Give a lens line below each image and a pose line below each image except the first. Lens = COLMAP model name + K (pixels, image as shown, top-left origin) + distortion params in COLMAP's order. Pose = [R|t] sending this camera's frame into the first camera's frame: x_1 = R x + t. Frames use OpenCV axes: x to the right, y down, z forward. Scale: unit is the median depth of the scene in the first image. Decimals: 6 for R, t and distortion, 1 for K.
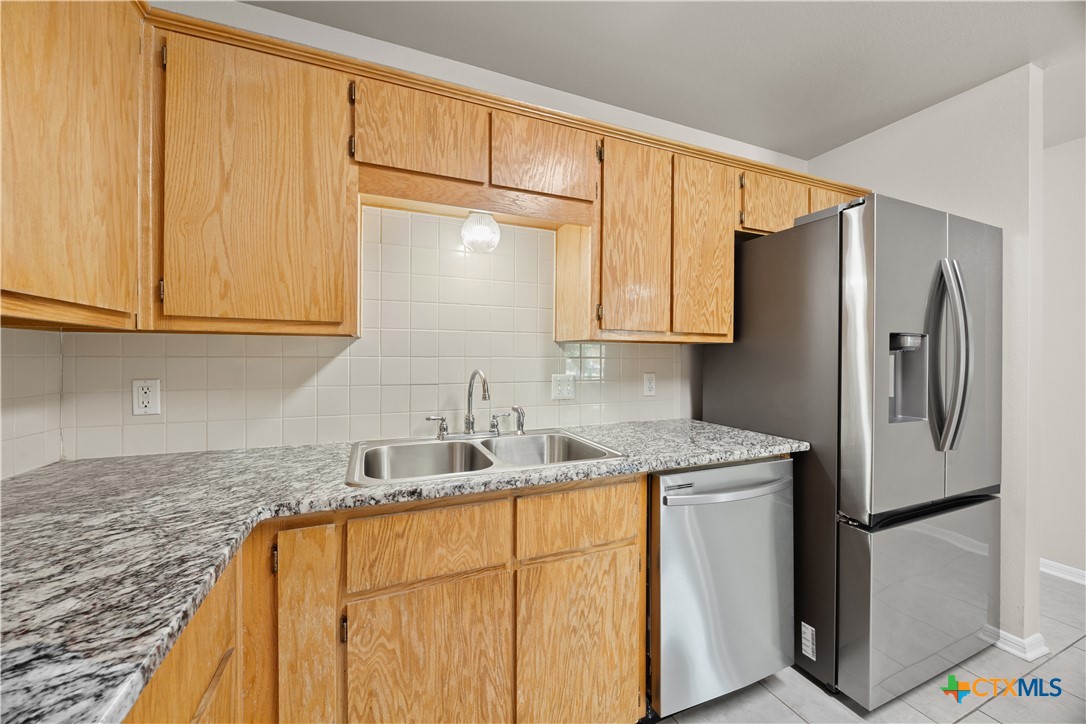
lens RADIAL K [[408.8, 0, 542.0], [0, 408.8, 357.0], [0, 0, 1]] dist [-0.006687, 0.001089]
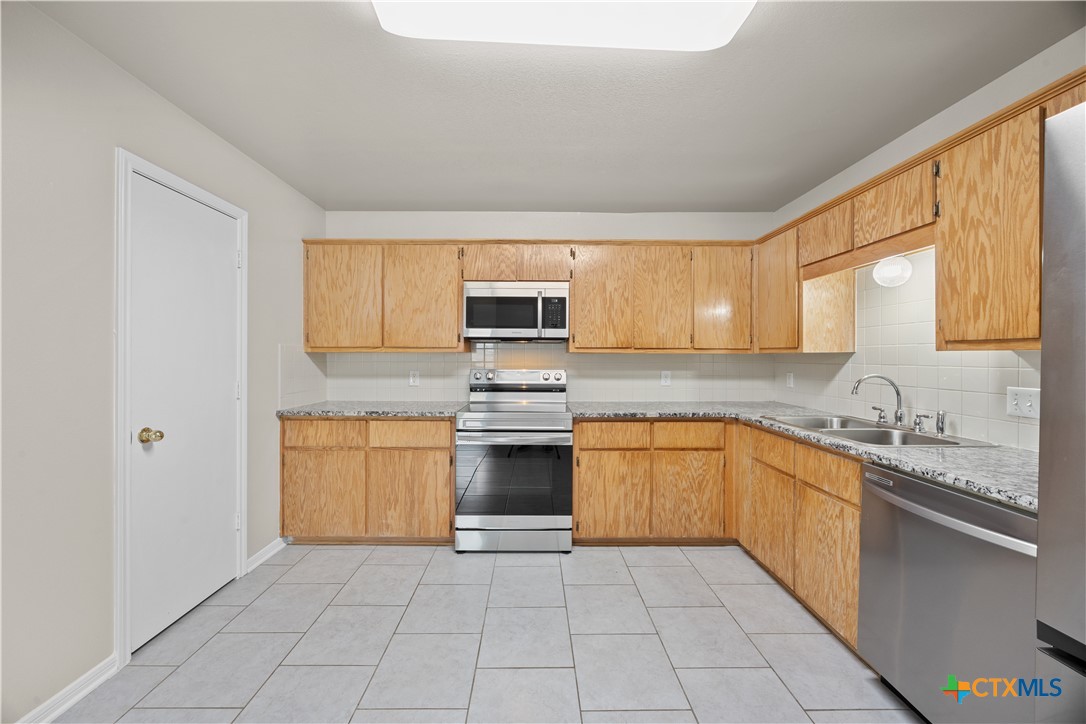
lens RADIAL K [[408.8, 0, 537.5], [0, 408.8, 358.0], [0, 0, 1]] dist [-0.006687, 0.001089]
pose [[-0.376599, -0.000095, -0.926376, 1.866982], [-0.007076, 0.999971, 0.002774, -0.025781], [0.926349, 0.007600, -0.376589, 0.553972]]
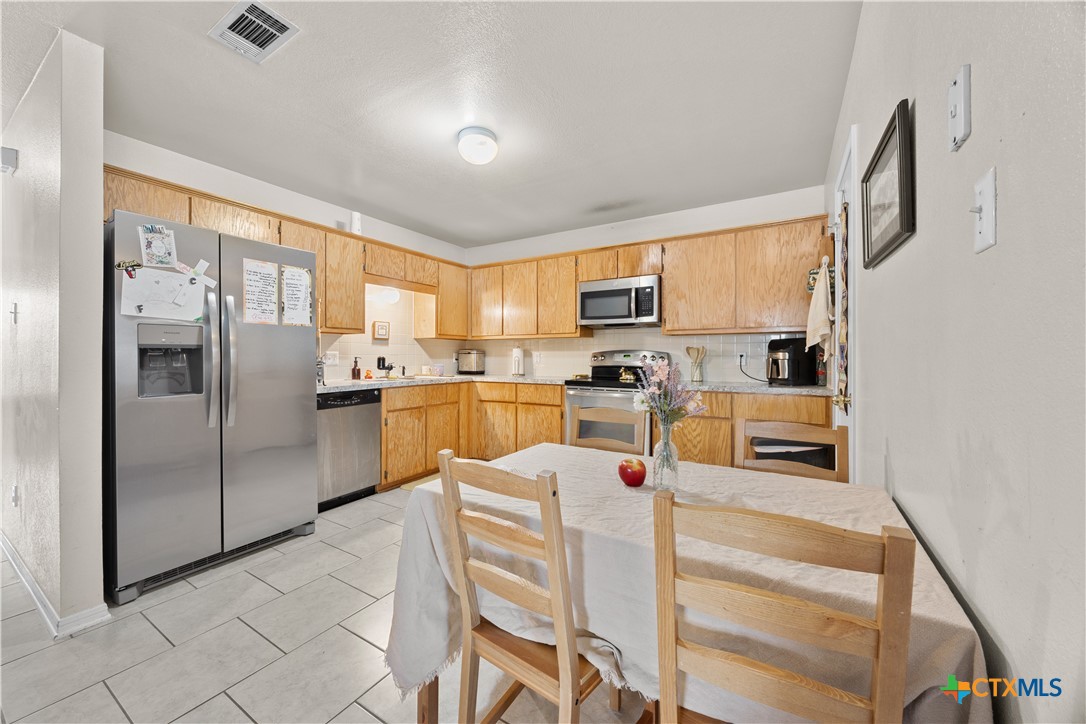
lens RADIAL K [[408.8, 0, 534.9], [0, 408.8, 358.6], [0, 0, 1]] dist [-0.006687, 0.001089]
pose [[-0.814595, -0.001241, -0.580028, 1.909716], [-0.005704, 0.999966, 0.005871, 0.100483], [0.580002, 0.008091, -0.814575, 1.606385]]
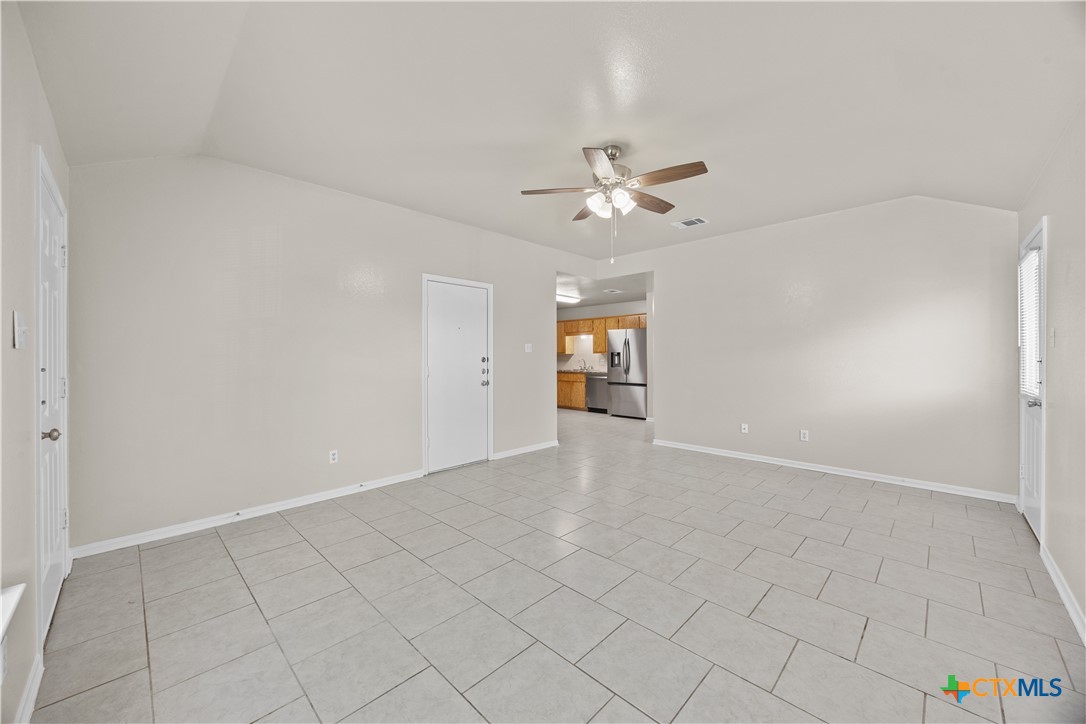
lens RADIAL K [[408.8, 0, 541.2], [0, 408.8, 354.9], [0, 0, 1]] dist [-0.006687, 0.001089]
pose [[0.400721, -0.009114, -0.916155, 6.677384], [0.001194, 0.999955, -0.009425, 0.038888], [0.916199, 0.002682, 0.400714, -2.641210]]
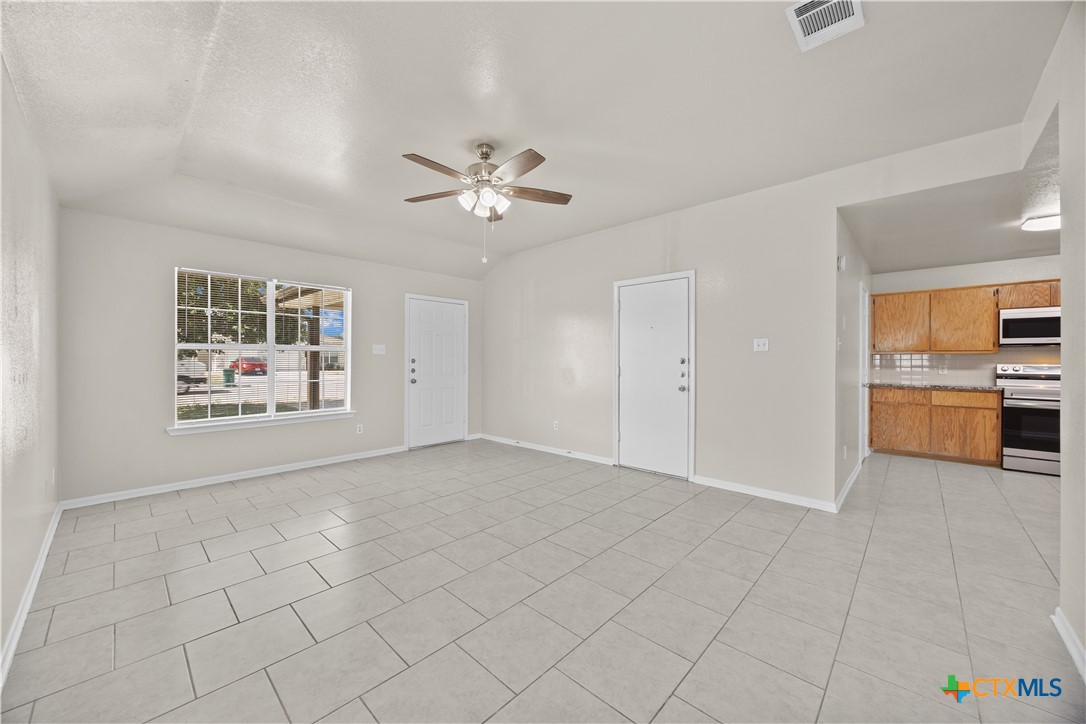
lens RADIAL K [[408.8, 0, 535.0], [0, 408.8, 359.5], [0, 0, 1]] dist [-0.006687, 0.001089]
pose [[-0.913276, -0.007057, -0.407279, 5.354836], [-0.008498, 0.999962, 0.001729, 0.039240], [0.407252, 0.005040, -0.913302, 0.970940]]
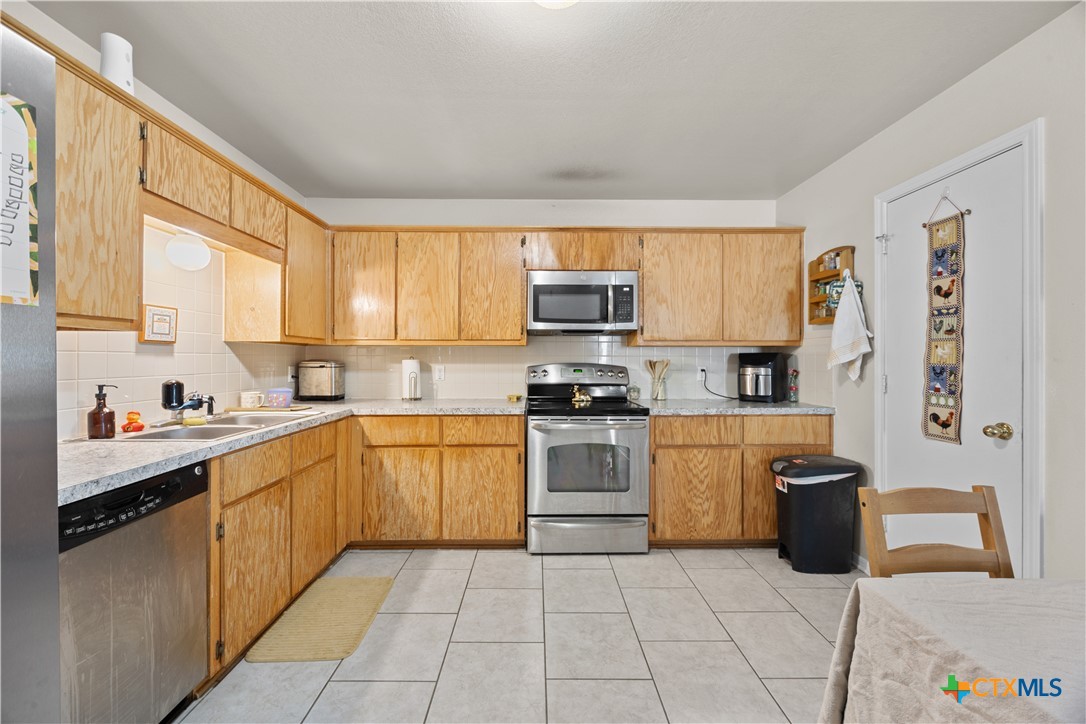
lens RADIAL K [[408.8, 0, 536.3], [0, 408.8, 360.2], [0, 0, 1]] dist [-0.006687, 0.001089]
pose [[-0.378711, -0.001514, -0.925514, 1.904249], [-0.004300, 0.999991, 0.000124, 0.031903], [0.925505, 0.004027, -0.378714, 0.168114]]
